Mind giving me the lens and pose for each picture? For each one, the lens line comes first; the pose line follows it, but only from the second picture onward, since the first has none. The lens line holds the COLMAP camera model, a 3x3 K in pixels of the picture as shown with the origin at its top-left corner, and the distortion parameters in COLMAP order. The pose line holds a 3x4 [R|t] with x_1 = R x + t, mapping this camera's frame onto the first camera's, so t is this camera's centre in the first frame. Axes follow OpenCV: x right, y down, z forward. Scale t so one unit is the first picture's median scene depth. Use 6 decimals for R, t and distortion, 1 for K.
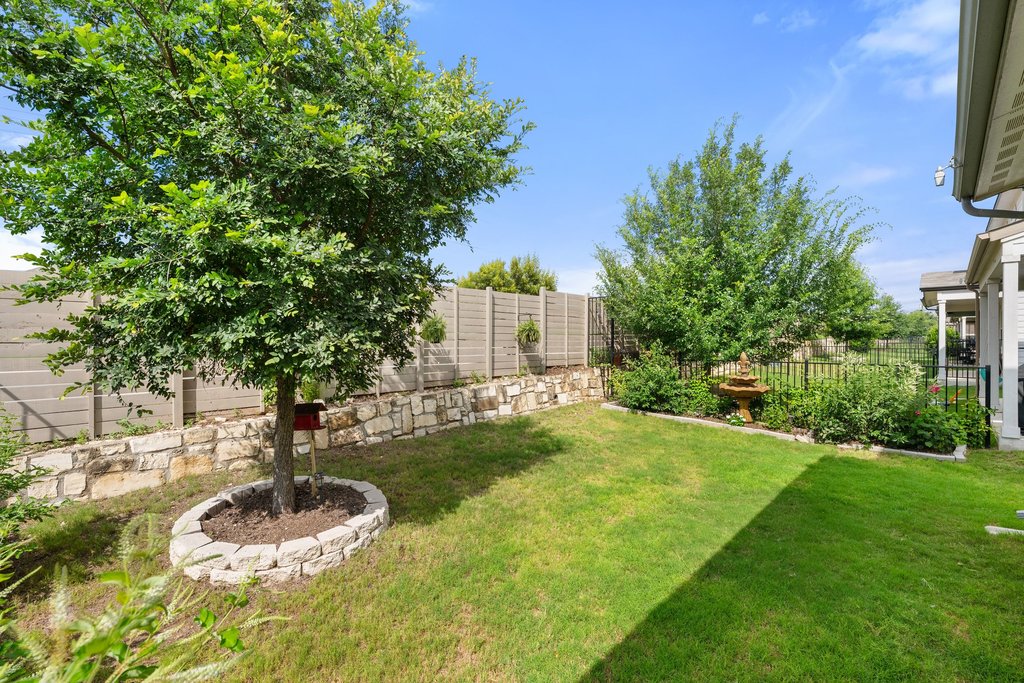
lens RADIAL K [[447.7, 0, 507.0], [0, 447.7, 343.7], [0, 0, 1]] dist [0.000682, 0.000417]
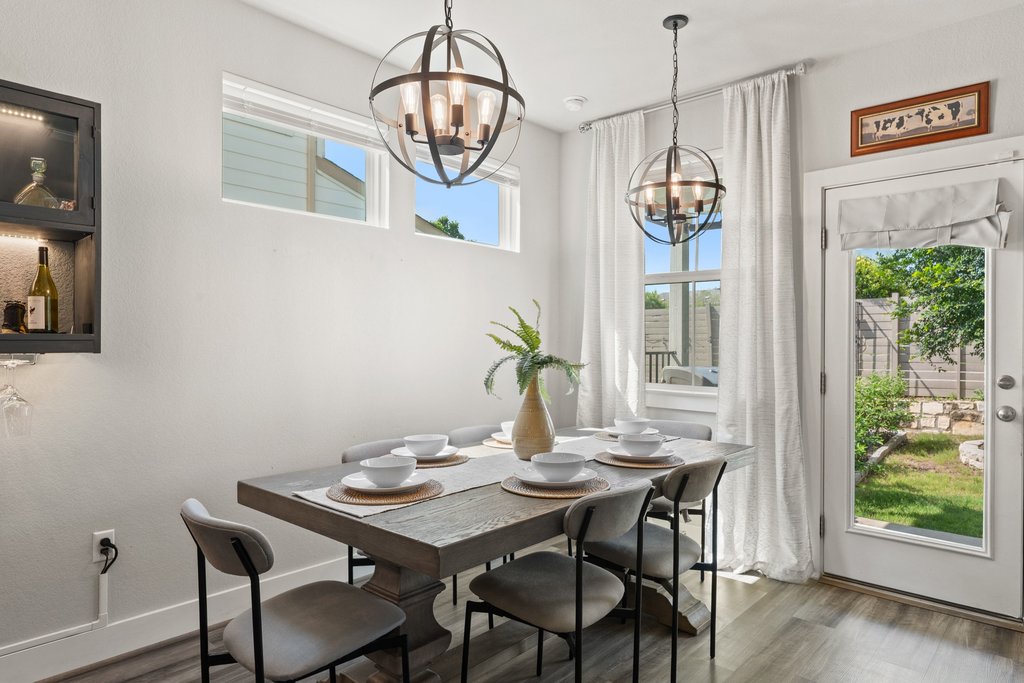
lens RADIAL K [[609.9, 0, 516.7], [0, 609.9, 346.3], [0, 0, 1]] dist [0.001666, 0.000557]
pose [[0.036968, 0.006408, -0.999296, 0.974037], [-0.004424, 0.999971, 0.006249, 0.020129], [0.999307, 0.004190, 0.036995, -0.522973]]
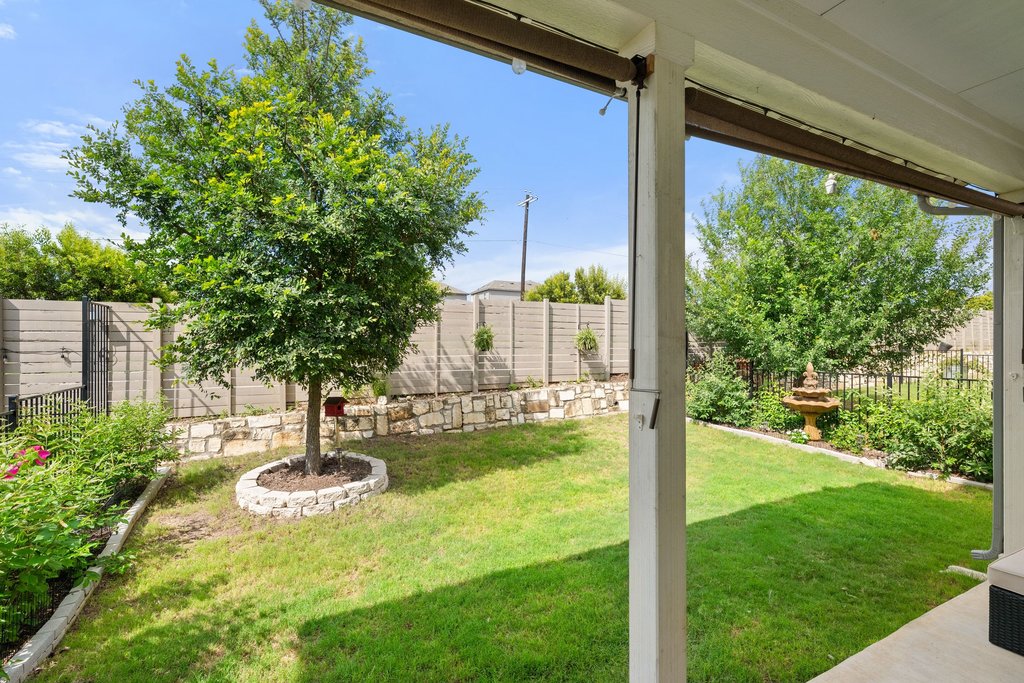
lens RADIAL K [[447.7, 0, 509.4], [0, 447.7, 349.3], [0, 0, 1]] dist [0.000682, 0.000417]
pose [[0.946030, 0.004303, -0.324051, 0.363908], [-0.003679, 0.999990, 0.002538, -0.012009], [0.324058, -0.001208, 0.946036, -0.080823]]
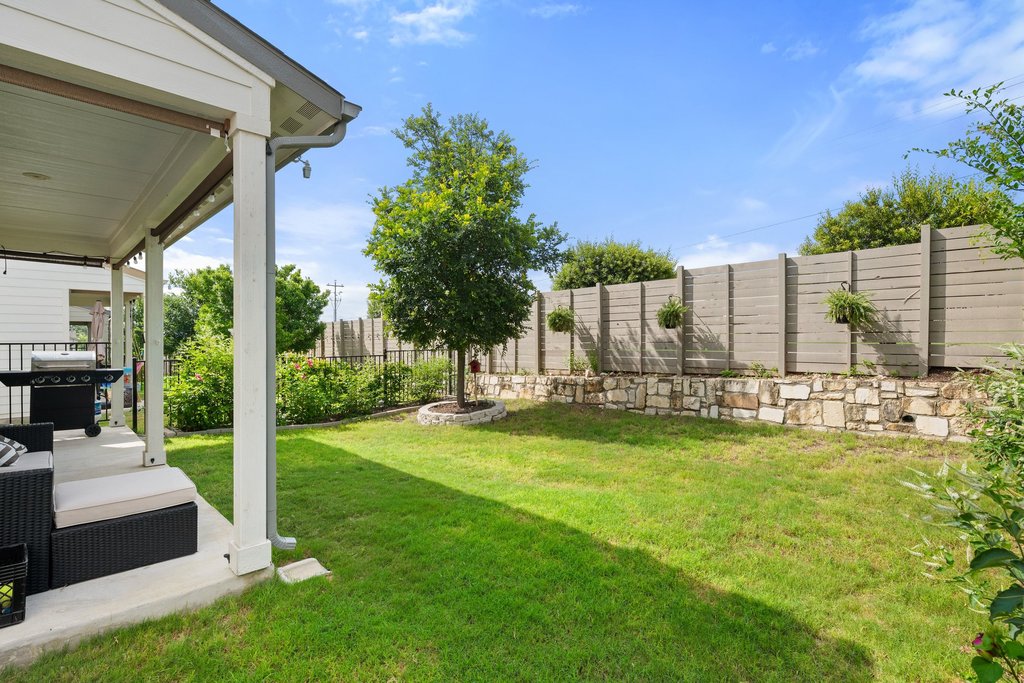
lens RADIAL K [[486.4, 0, 507.4], [0, 486.4, 336.5], [0, 0, 1]] dist [0.005065, 0.000400]
pose [[-0.016658, 0.006459, -0.999840, 1.287706], [0.008987, 0.999940, 0.006310, 0.008726], [0.999821, -0.008881, -0.016715, 0.875262]]
